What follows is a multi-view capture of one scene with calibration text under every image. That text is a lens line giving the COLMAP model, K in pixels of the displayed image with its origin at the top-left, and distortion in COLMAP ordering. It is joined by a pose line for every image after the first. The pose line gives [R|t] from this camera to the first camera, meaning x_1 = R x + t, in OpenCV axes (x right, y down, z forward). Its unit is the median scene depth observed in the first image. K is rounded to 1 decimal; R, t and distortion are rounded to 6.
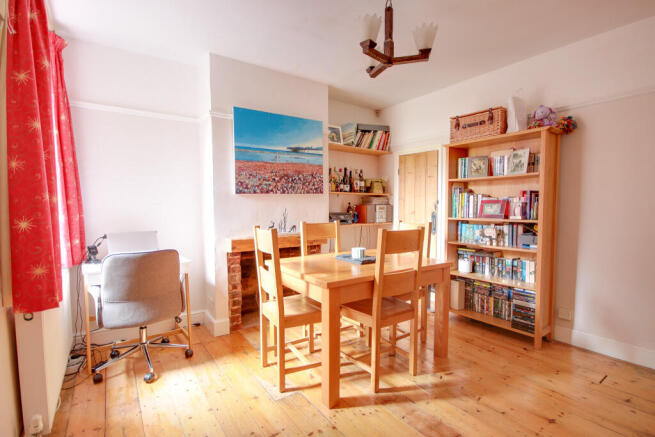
lens RADIAL K [[318.0, 0, 324.7], [0, 318.0, 220.8], [0, 0, 1]] dist [-0.001872, -0.000489]
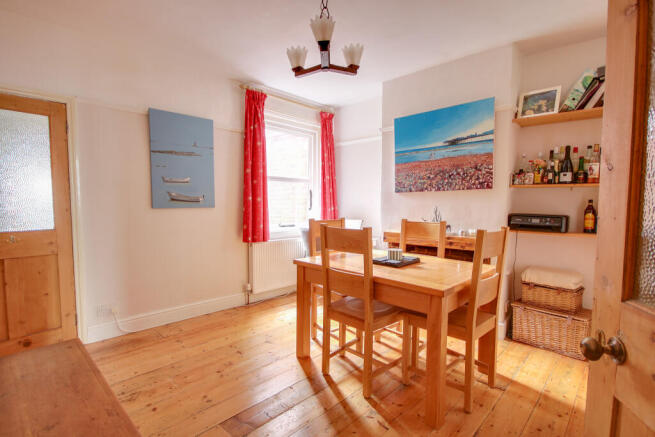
lens RADIAL K [[318.0, 0, 324.7], [0, 318.0, 220.8], [0, 0, 1]] dist [-0.001872, -0.000489]
pose [[0.176817, 0.061719, -0.982307, 0.770854], [-0.055836, 0.997054, 0.052595, -0.027238], [0.982659, 0.045549, 0.179742, 0.501562]]
